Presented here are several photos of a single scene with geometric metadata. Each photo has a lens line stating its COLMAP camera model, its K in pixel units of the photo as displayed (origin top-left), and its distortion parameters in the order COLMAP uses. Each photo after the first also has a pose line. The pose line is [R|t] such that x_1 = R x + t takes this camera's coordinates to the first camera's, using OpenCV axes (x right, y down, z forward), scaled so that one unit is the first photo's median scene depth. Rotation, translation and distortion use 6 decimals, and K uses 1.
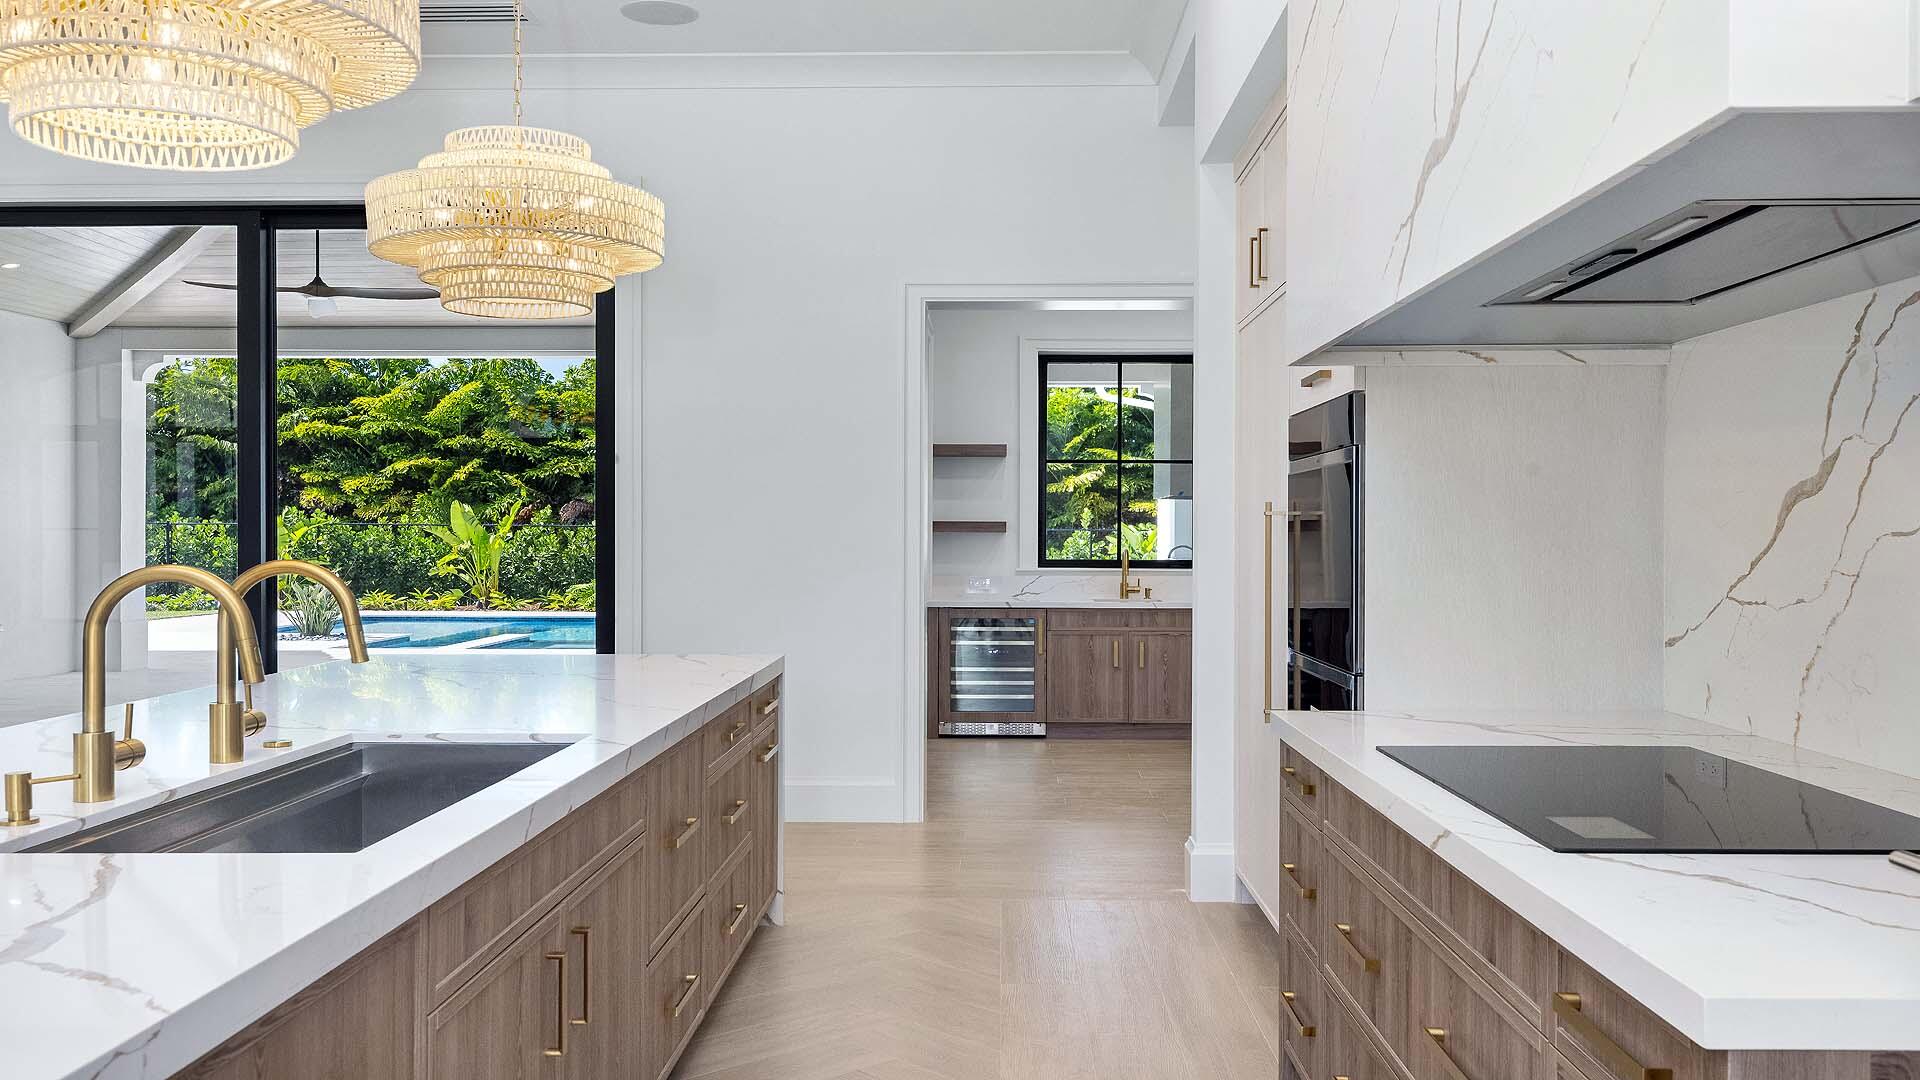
lens RADIAL K [[1626.4, 0, 960.0], [0, 1626.4, 540.0], [0, 0, 1]] dist [0.005138, 0.003072]
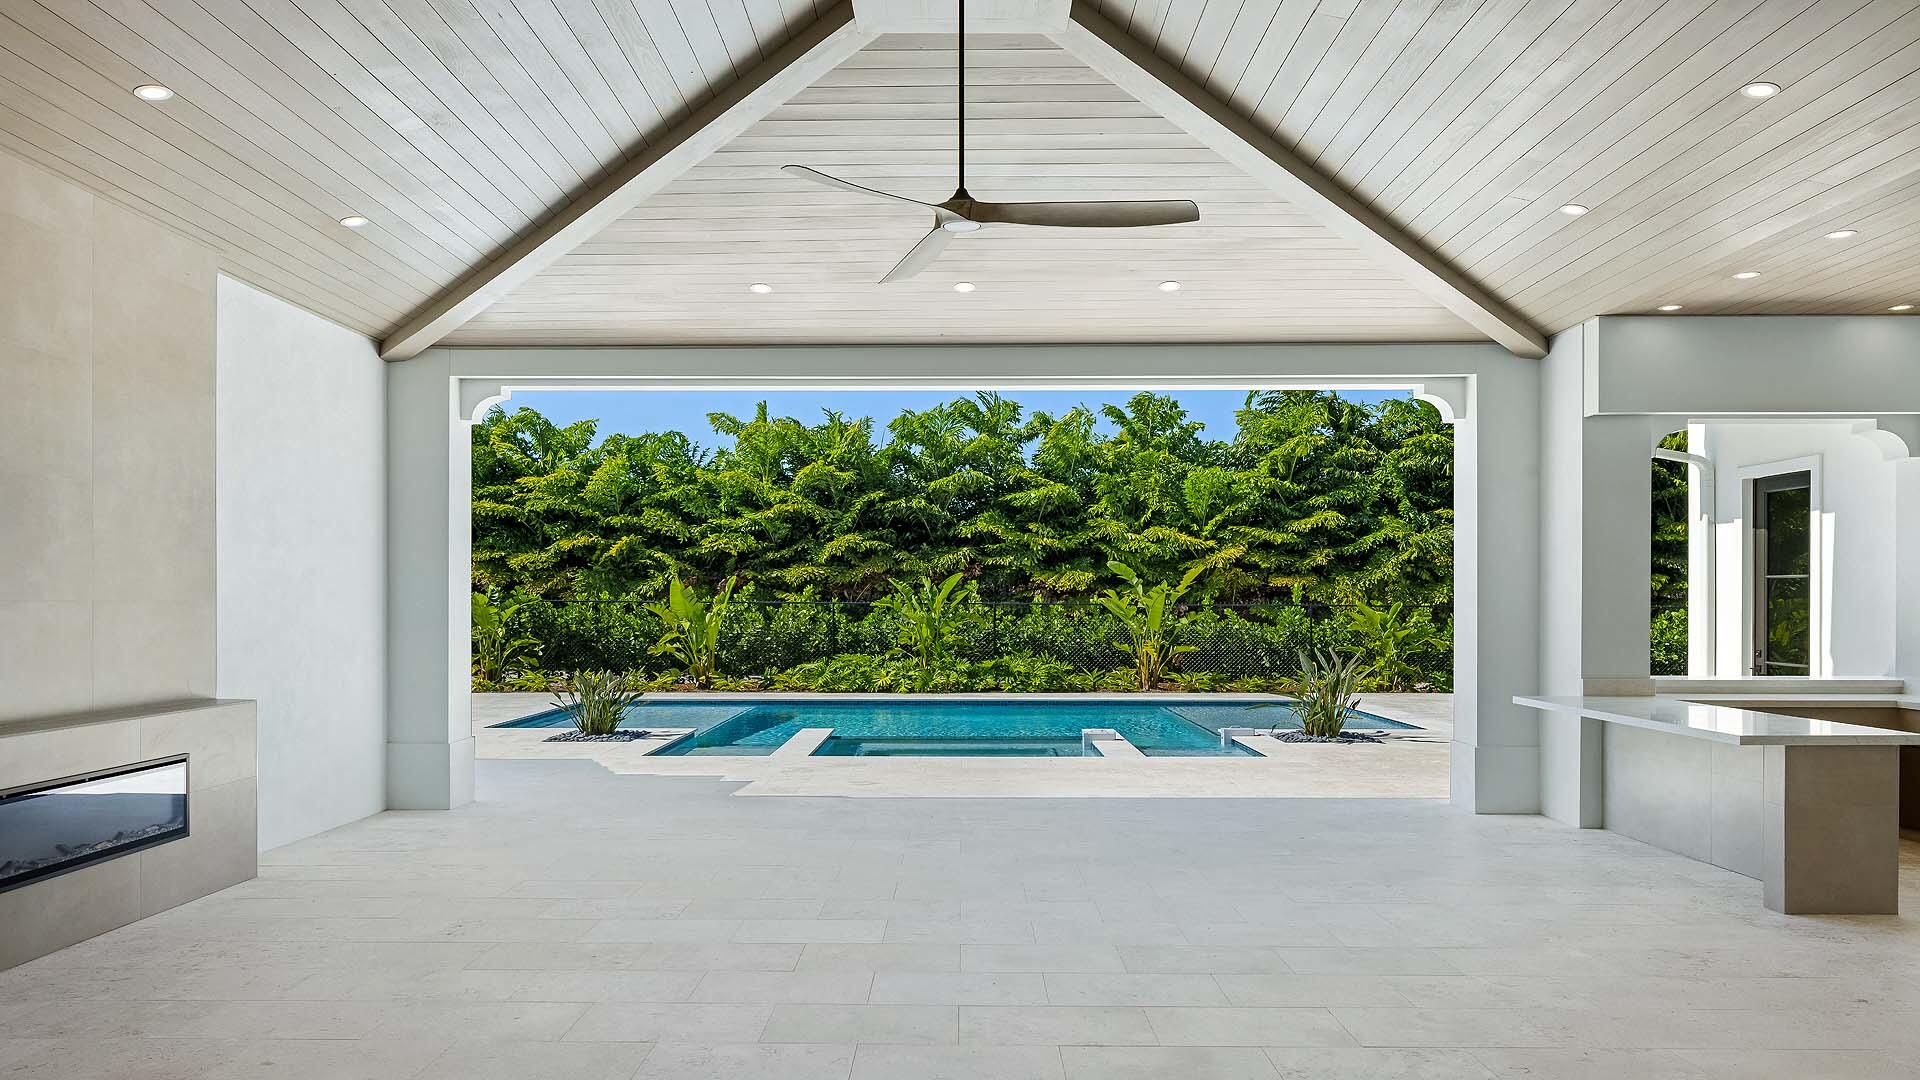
lens RADIAL K [[1341.8, 0, 953.2], [0, 1341.8, 592.9], [0, 0, 1]] dist [-0.015651, -0.002963]
pose [[0.999888, -0.001213, 0.014914, -0.110828], [0.001384, 0.999933, -0.011517, -0.003728], [-0.014899, 0.011536, 0.999822, 0.145080]]
